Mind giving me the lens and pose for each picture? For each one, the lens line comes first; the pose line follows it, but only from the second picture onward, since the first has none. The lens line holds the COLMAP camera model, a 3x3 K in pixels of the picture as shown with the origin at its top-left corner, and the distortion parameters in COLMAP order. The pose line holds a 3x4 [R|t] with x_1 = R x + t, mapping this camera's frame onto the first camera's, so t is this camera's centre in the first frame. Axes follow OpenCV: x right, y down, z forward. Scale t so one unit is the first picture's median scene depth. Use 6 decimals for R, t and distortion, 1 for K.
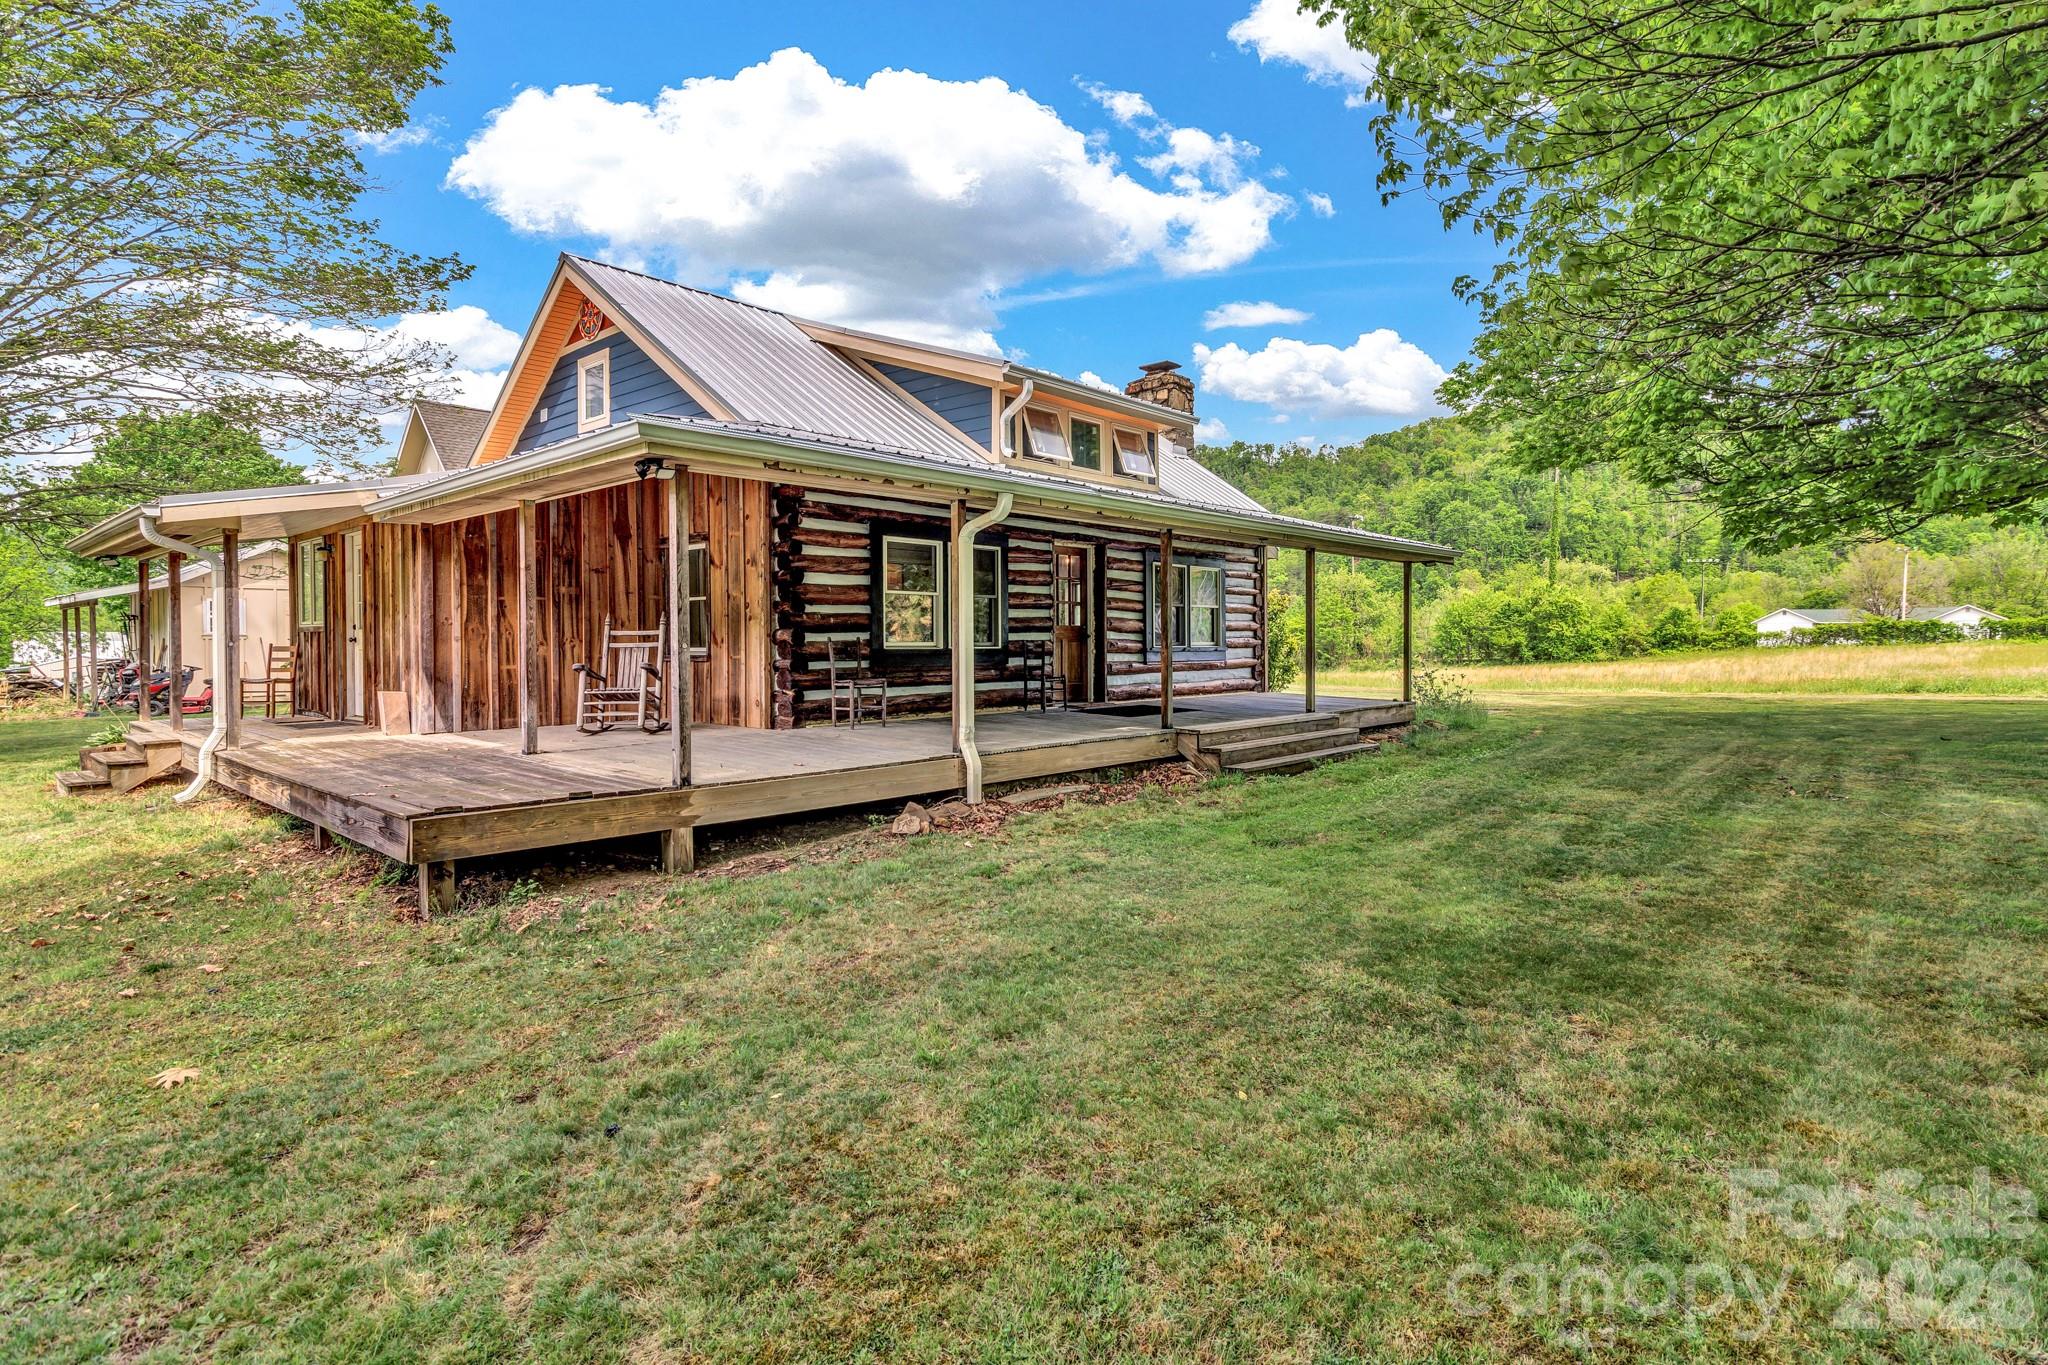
lens RADIAL K [[1039.1, 0, 1030.9], [0, 1039.1, 656.9], [0, 0, 1]] dist [-0.002659, -0.000509]
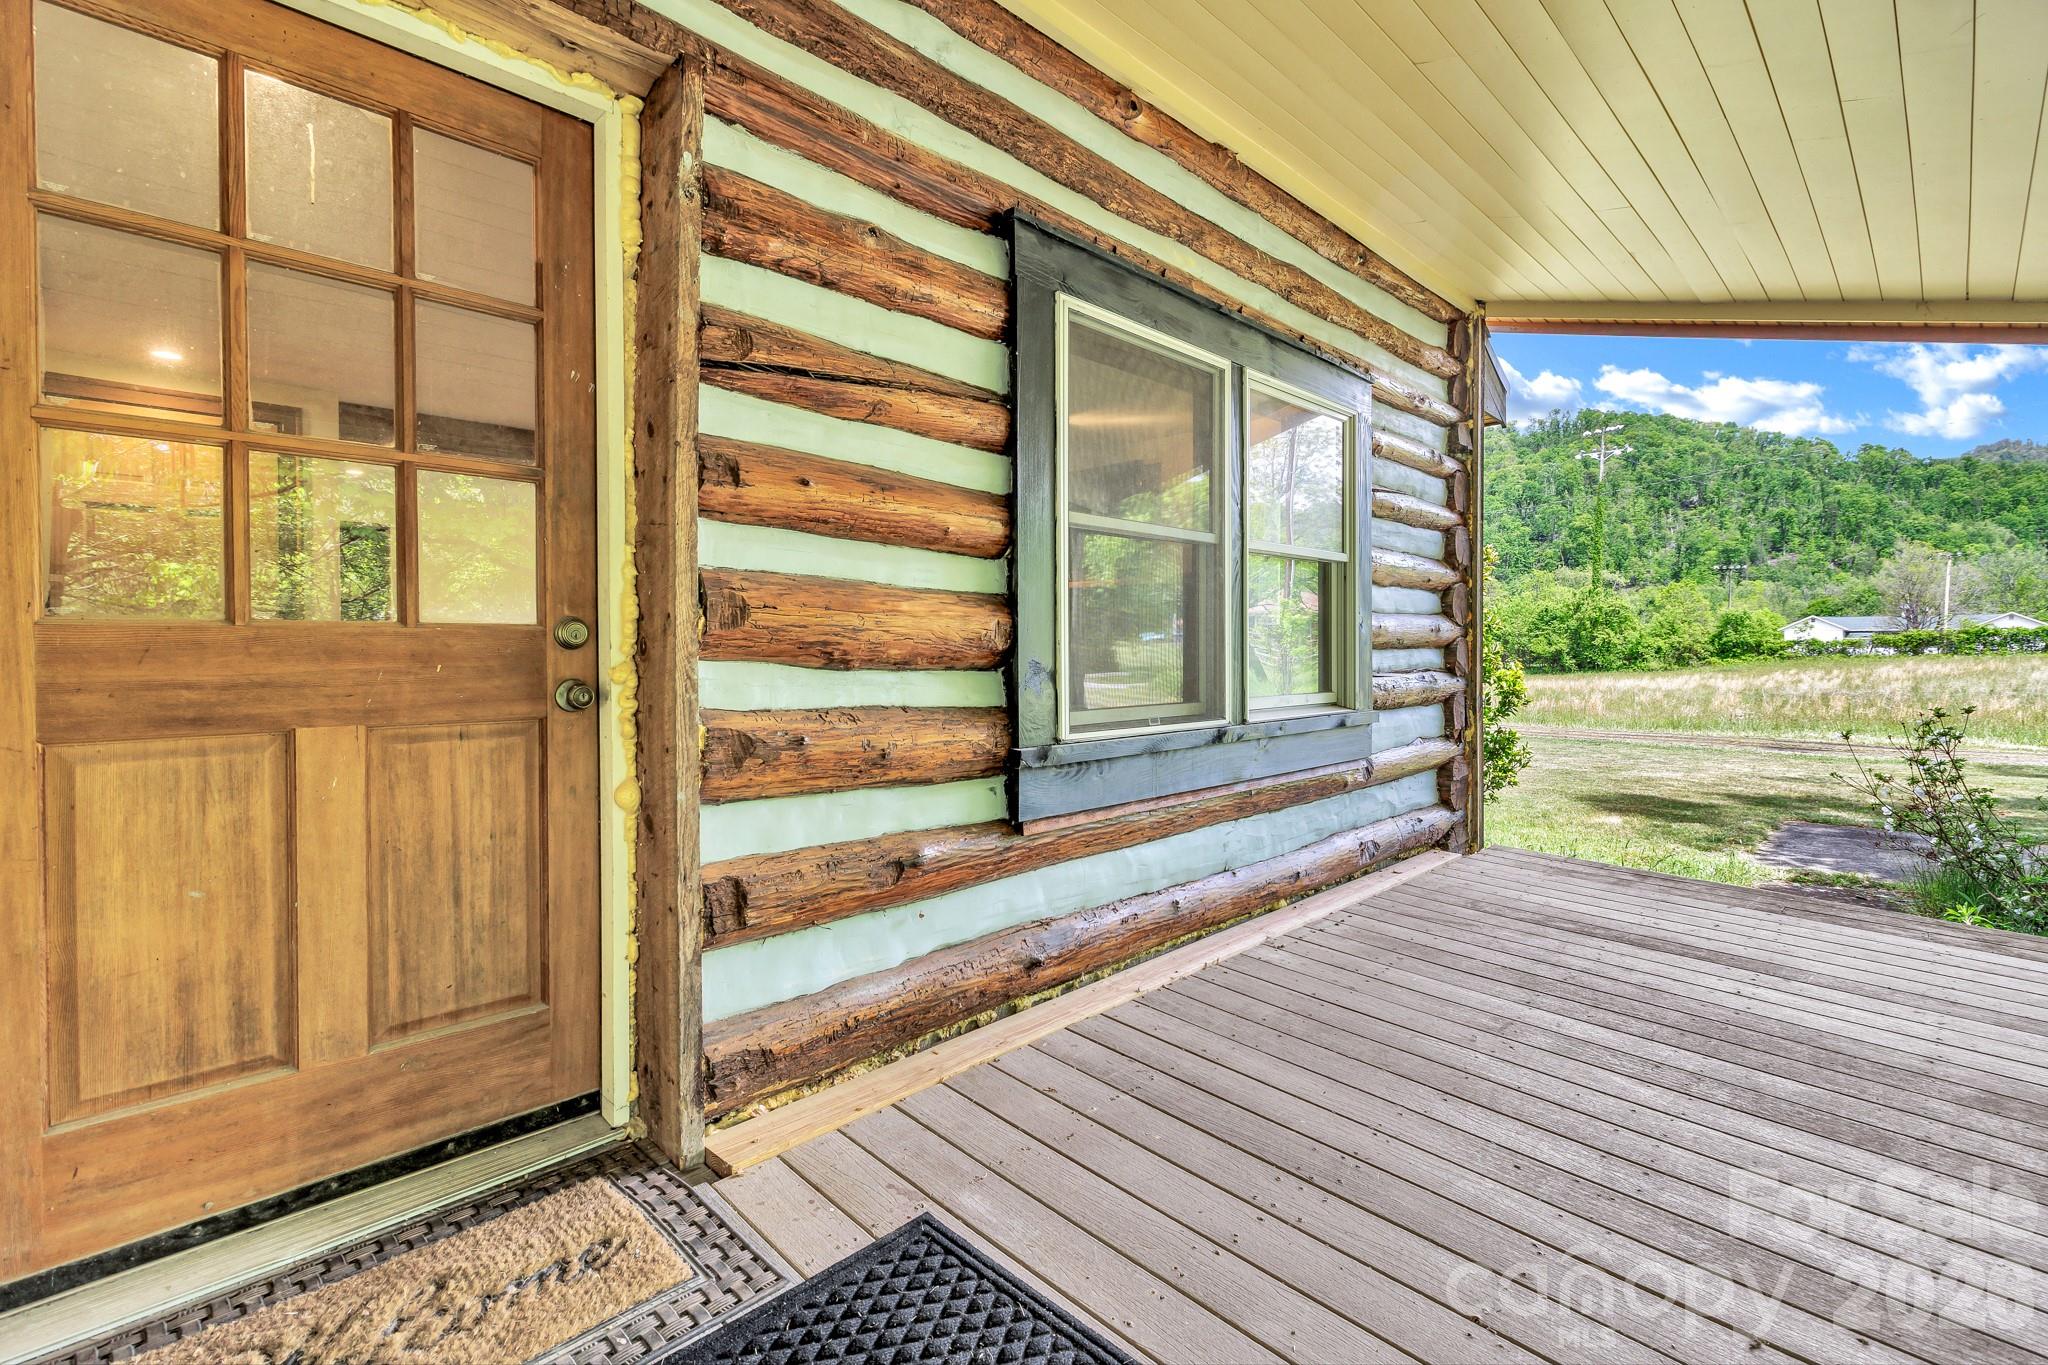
lens RADIAL K [[943.3, 0, 1028.6], [0, 943.3, 657.3], [0, 0, 1]] dist [0.001195, 0.000560]
pose [[0.999297, 0.003335, -0.037346, 0.120602], [-0.003421, 0.999992, -0.002245, -0.024773], [0.037338, 0.002371, 0.999300, 0.840957]]
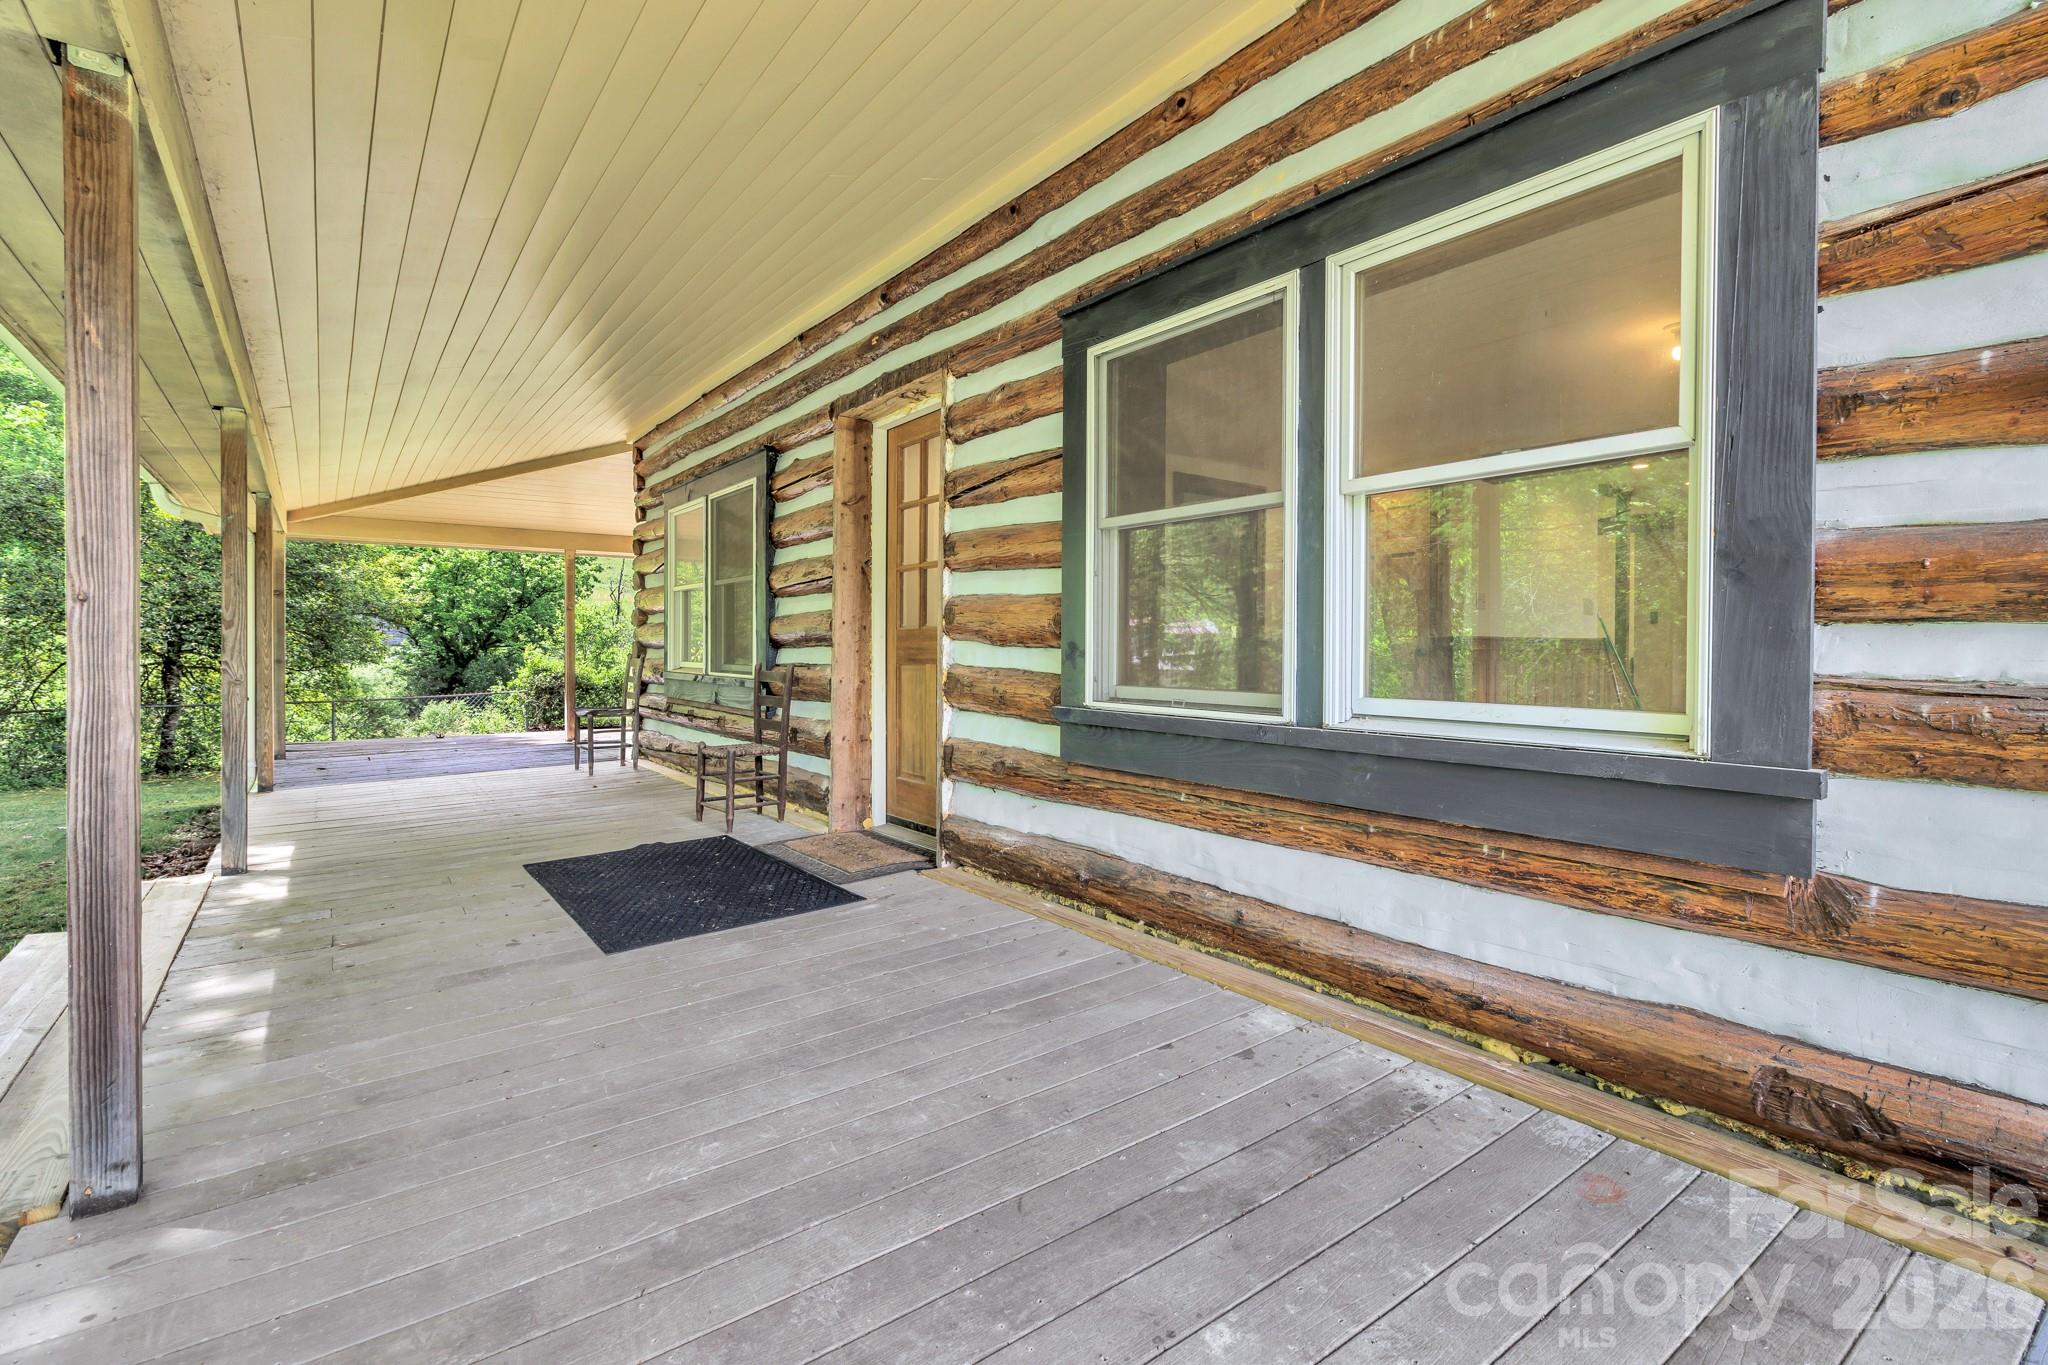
lens RADIAL K [[943.3, 0, 1028.6], [0, 943.3, 657.3], [0, 0, 1]] dist [0.001195, 0.000560]
pose [[-0.180711, 0.013586, -0.983442, 0.343505], [-0.013595, 0.999775, 0.016309, -0.024300], [0.983442, 0.016317, -0.180486, 1.046960]]
